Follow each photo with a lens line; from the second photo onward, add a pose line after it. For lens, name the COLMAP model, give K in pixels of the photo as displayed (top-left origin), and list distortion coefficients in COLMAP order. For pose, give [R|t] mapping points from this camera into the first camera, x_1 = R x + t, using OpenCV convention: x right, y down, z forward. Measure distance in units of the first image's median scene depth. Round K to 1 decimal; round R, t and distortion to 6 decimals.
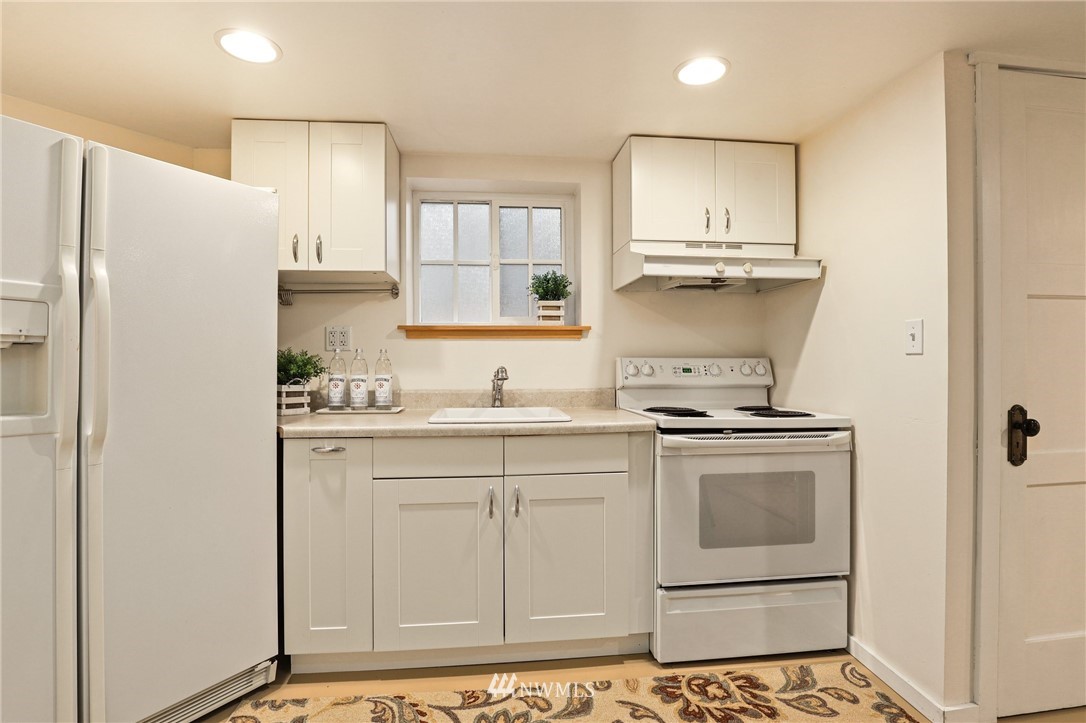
lens RADIAL K [[504.8, 0, 546.6], [0, 504.8, 359.5], [0, 0, 1]] dist [-0.030548, 0.001235]
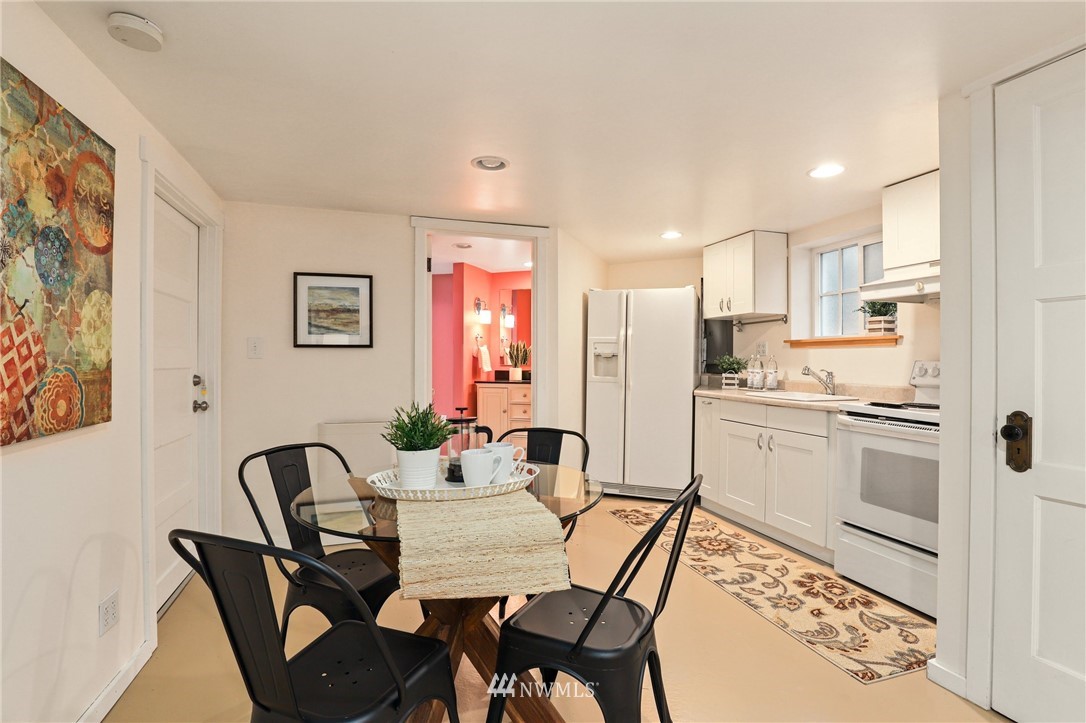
lens RADIAL K [[504.8, 0, 546.6], [0, 504.8, 359.5], [0, 0, 1]] dist [-0.030548, 0.001235]
pose [[0.214175, 0.004325, -0.976786, 1.468697], [-0.003570, 0.999987, 0.003645, -0.011059], [0.976789, 0.002706, 0.214187, -0.133351]]
